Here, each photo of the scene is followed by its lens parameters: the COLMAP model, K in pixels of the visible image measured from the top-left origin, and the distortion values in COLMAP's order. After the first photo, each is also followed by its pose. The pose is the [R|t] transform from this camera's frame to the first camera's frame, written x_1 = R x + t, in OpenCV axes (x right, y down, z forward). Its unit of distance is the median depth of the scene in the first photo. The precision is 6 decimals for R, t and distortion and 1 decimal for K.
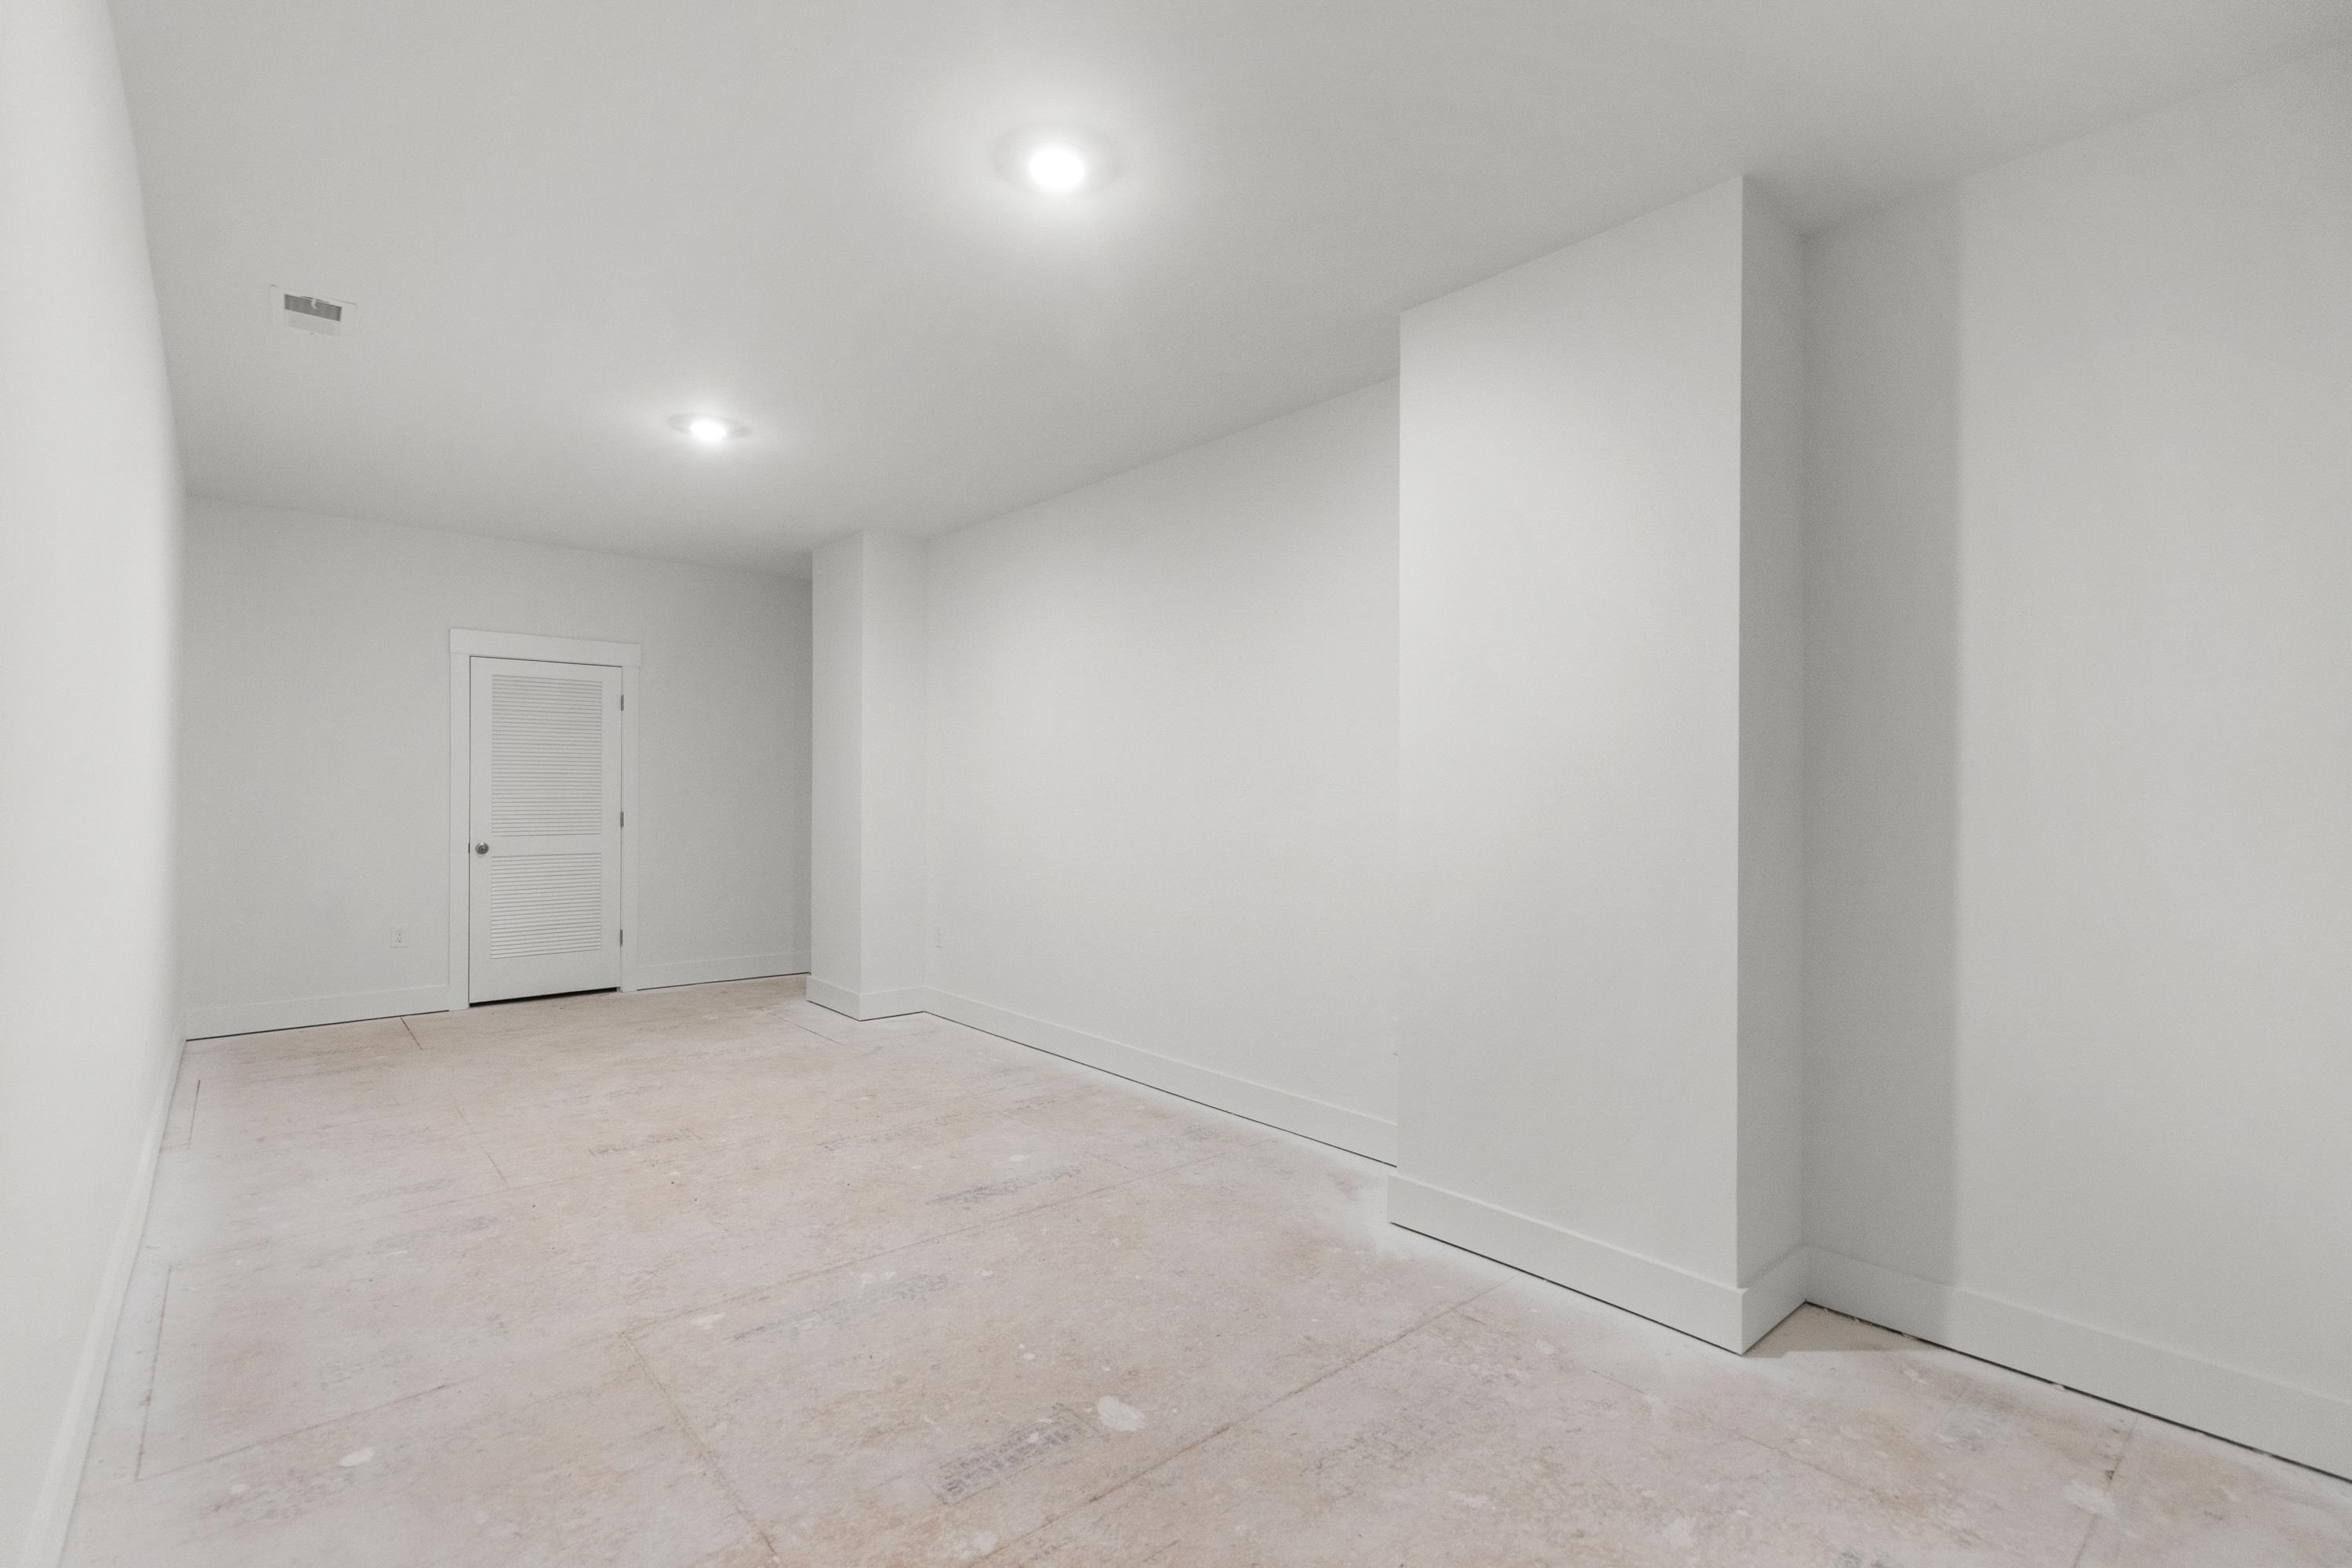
lens RADIAL K [[1089.5, 0, 1174.9], [0, 1089.5, 787.6], [0, 0, 1]] dist [-0.009089, 0.002615]
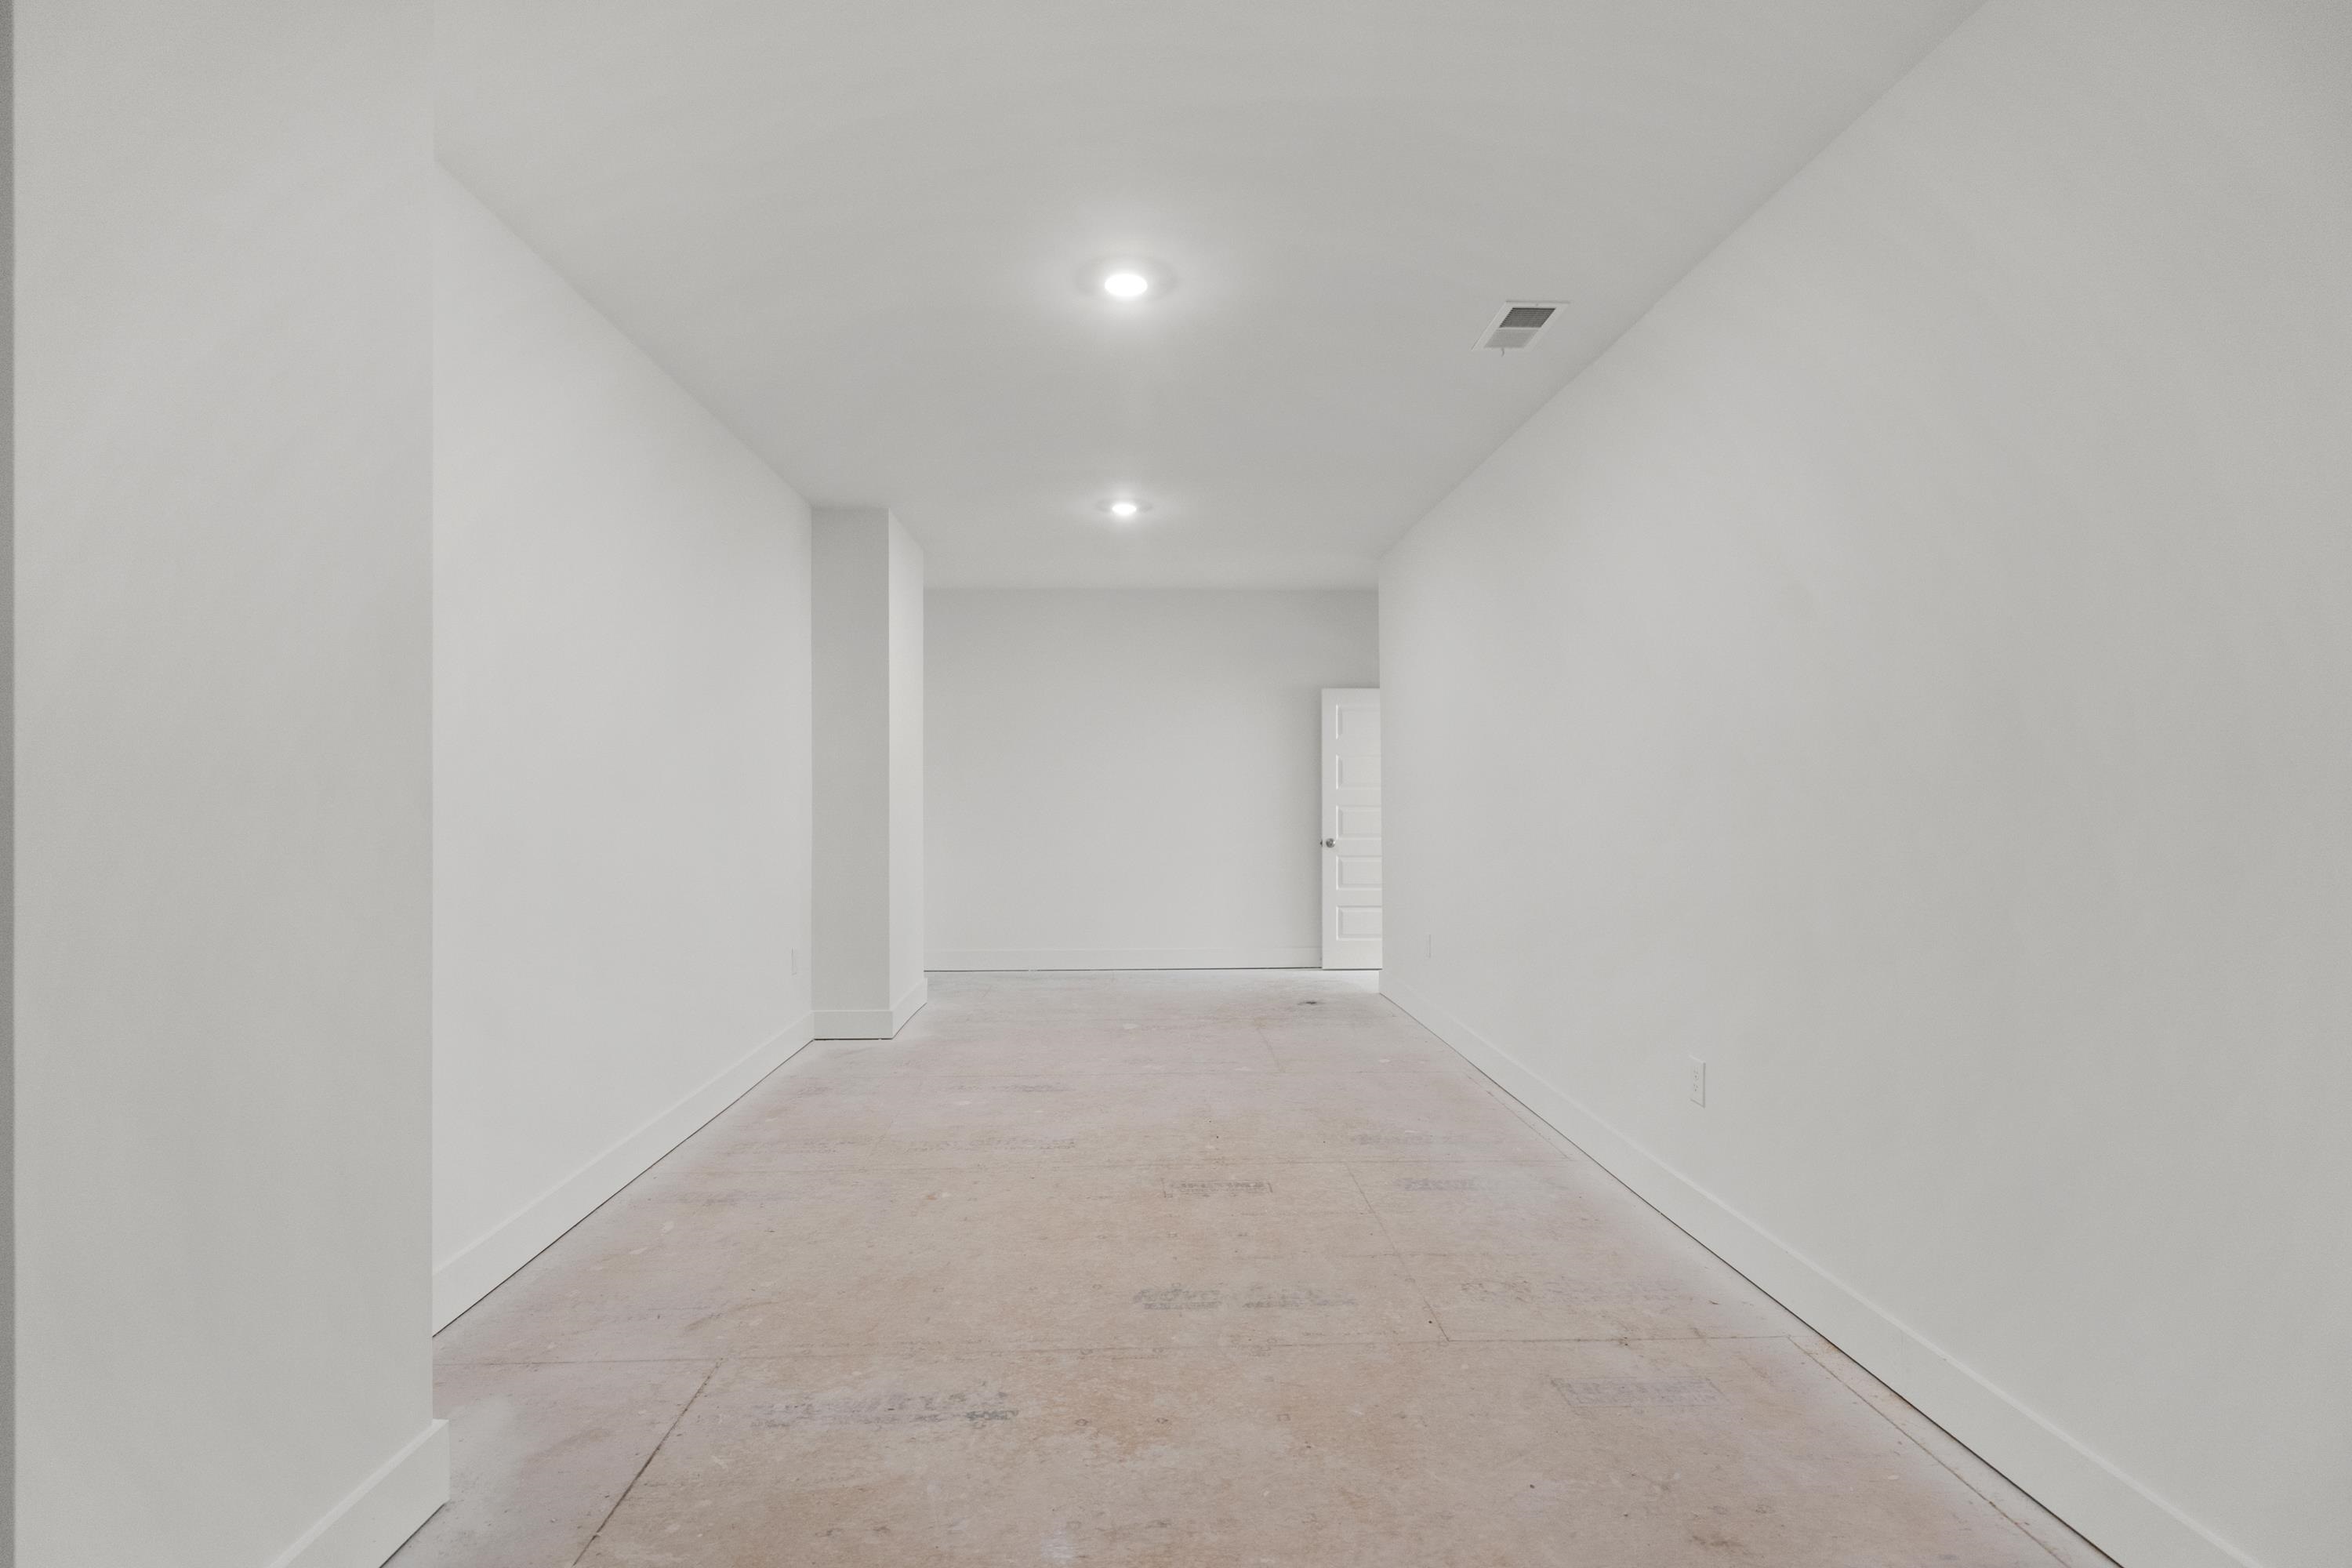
lens RADIAL K [[1089.5, 0, 1176.0], [0, 1089.5, 790.5], [0, 0, 1]] dist [-0.009089, 0.002615]
pose [[-0.788869, -0.003842, 0.614550, -1.034830], [-0.007801, 0.999962, -0.003763, 0.006879], [-0.614512, -0.007762, -0.788869, 1.771873]]
